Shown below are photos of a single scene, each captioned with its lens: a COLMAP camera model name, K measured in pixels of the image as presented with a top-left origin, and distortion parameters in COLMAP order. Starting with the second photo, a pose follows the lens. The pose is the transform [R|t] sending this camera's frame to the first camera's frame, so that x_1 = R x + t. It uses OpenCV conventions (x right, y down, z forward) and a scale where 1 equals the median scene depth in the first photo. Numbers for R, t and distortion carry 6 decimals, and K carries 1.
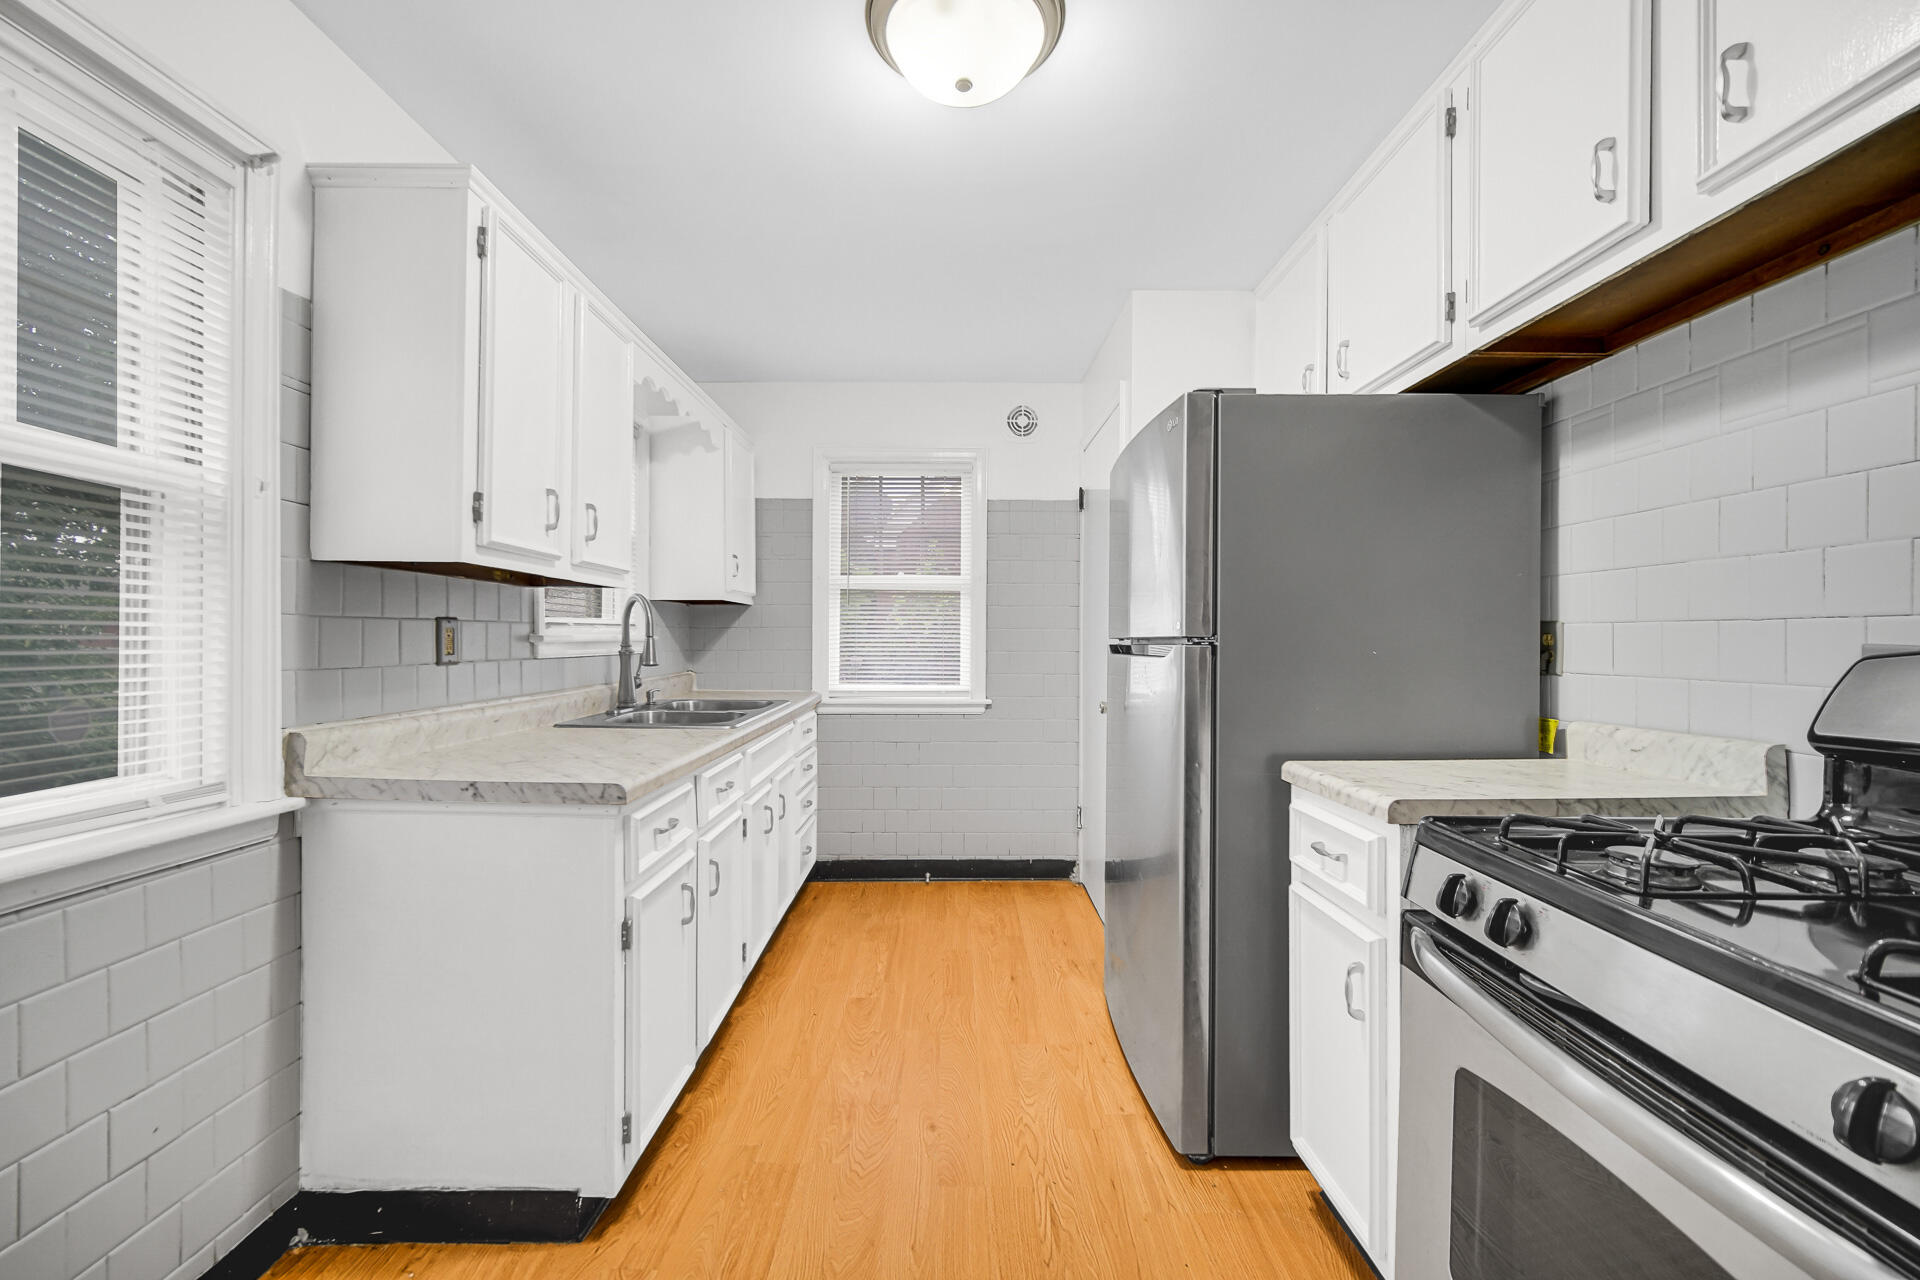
lens RADIAL K [[762.8, 0, 948.7], [0, 762.8, 638.1], [0, 0, 1]] dist [-0.003227, 0.000028]
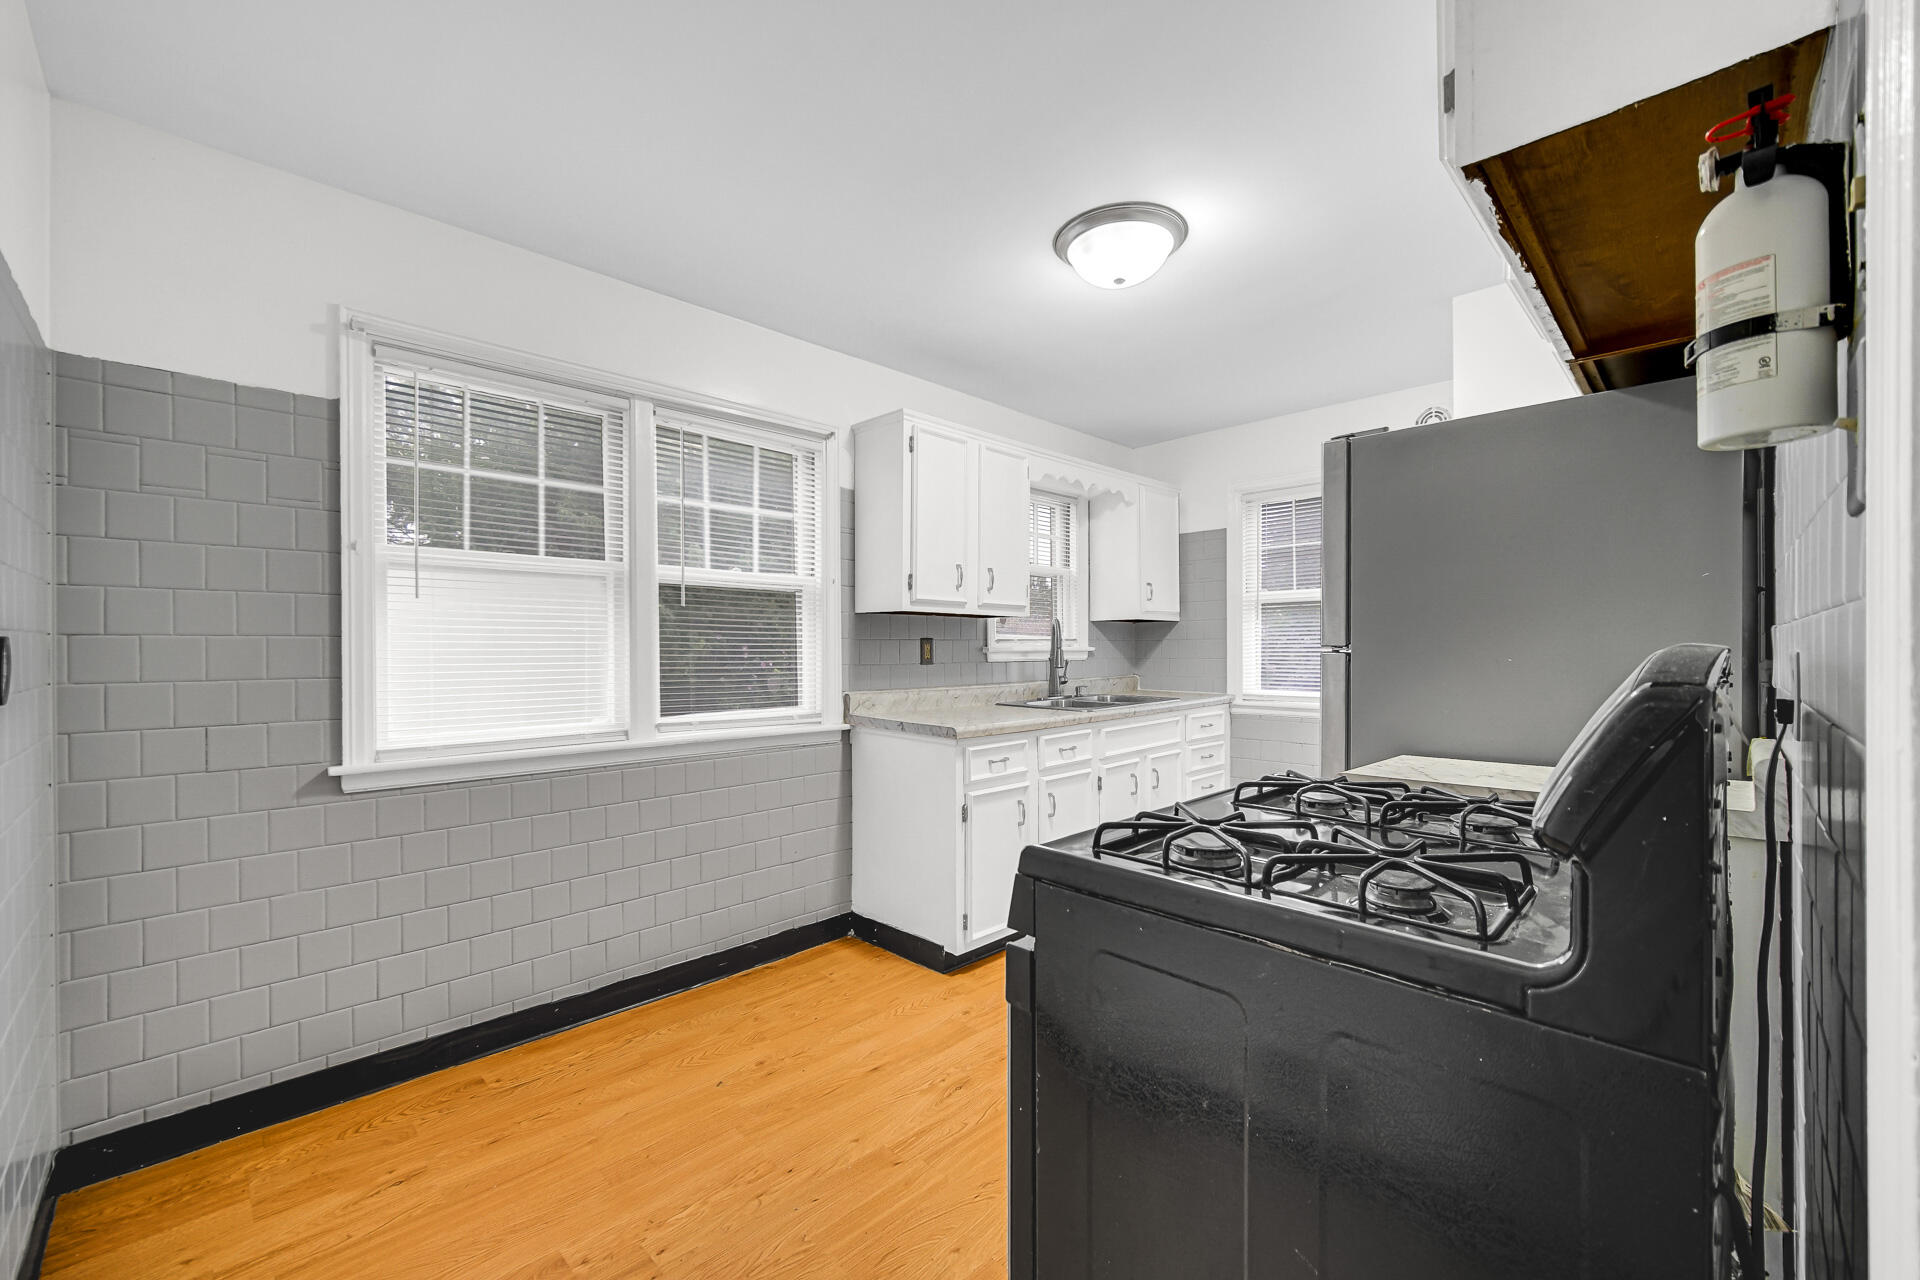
lens RADIAL K [[761.0, 0, 954.4], [0, 761.0, 646.9], [0, 0, 1]] dist [-0.000552, -0.000054]
pose [[0.708214, -0.007342, -0.705960, 0.771390], [0.005815, 0.999973, -0.004567, 0.002605], [0.705974, -0.000871, 0.708237, -0.270531]]
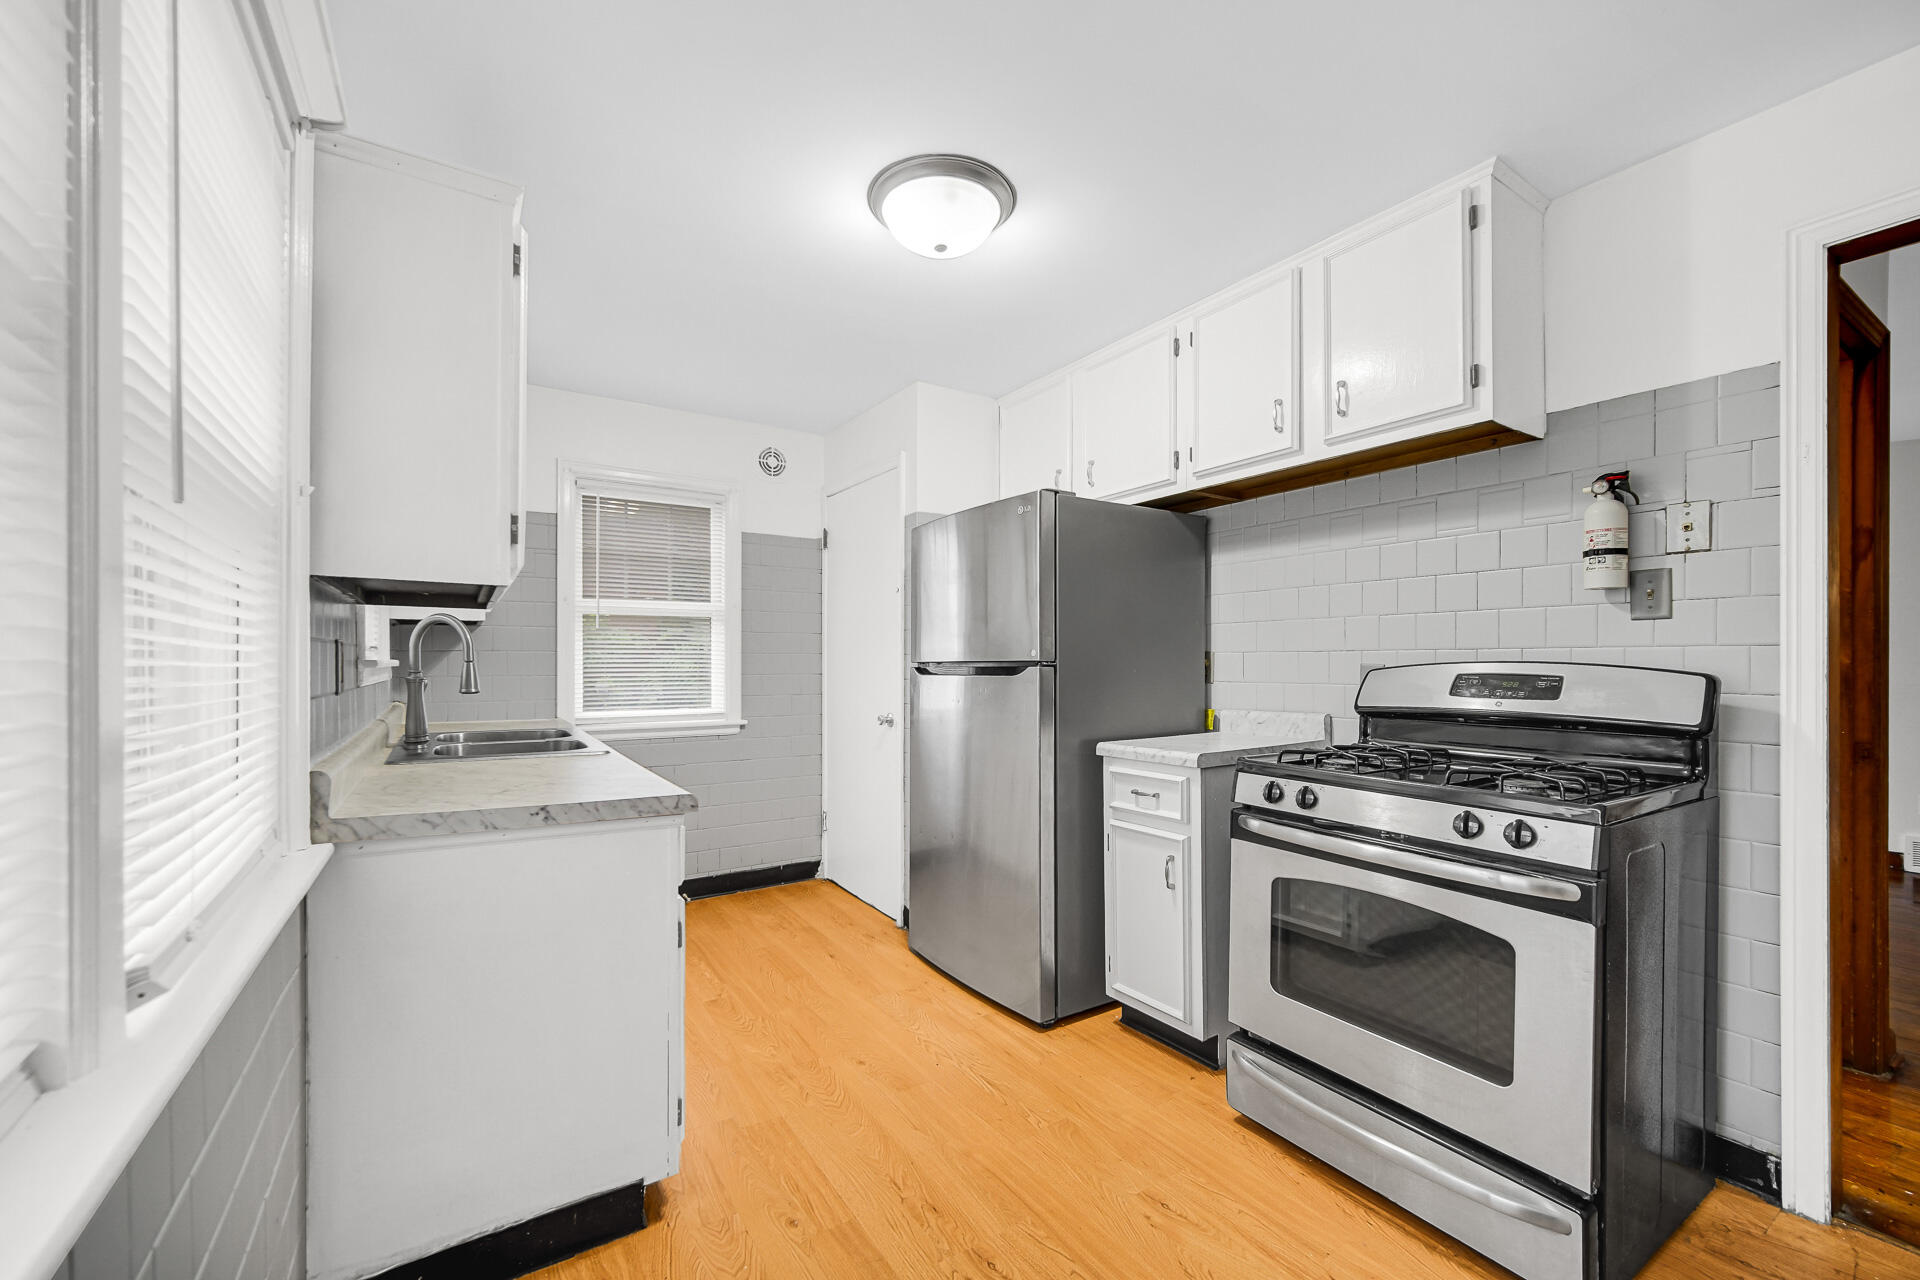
lens RADIAL K [[776.2, 0, 945.4], [0, 776.2, 661.0], [0, 0, 1]] dist [0.000637, 0.000108]
pose [[0.841318, -0.001421, 0.540539, -0.647603], [0.002168, 0.999997, -0.000745, -0.001051], [-0.540536, 0.001799, 0.841319, -0.134559]]
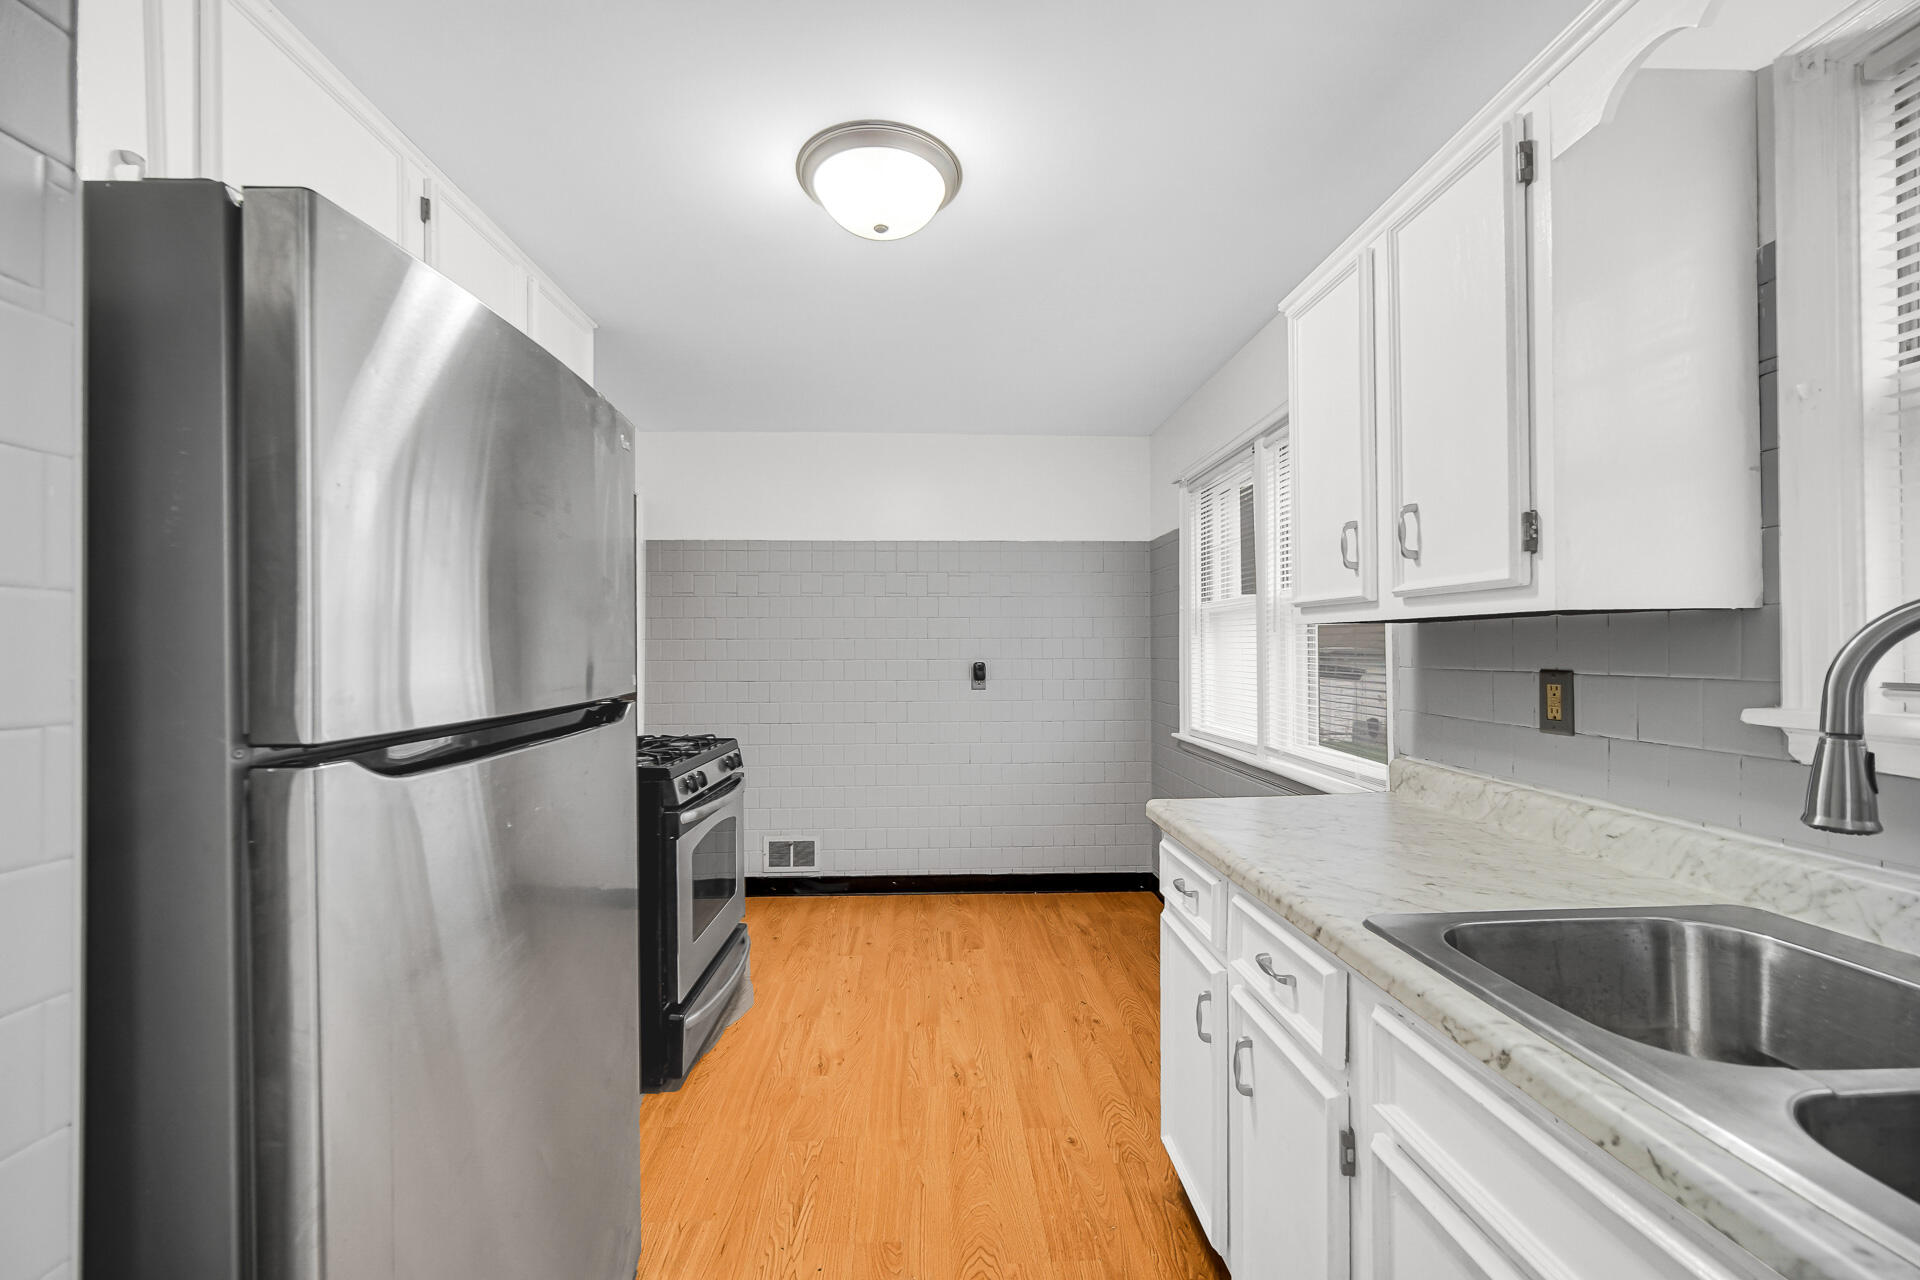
lens RADIAL K [[768.2, 0, 955.9], [0, 768.2, 643.9], [0, 0, 1]] dist [-0.003462, 0.000148]
pose [[-0.998801, -0.000529, -0.048947, -0.035175], [-0.000222, 0.999980, -0.006276, -0.055986], [0.048950, -0.006257, -0.998782, 2.005437]]
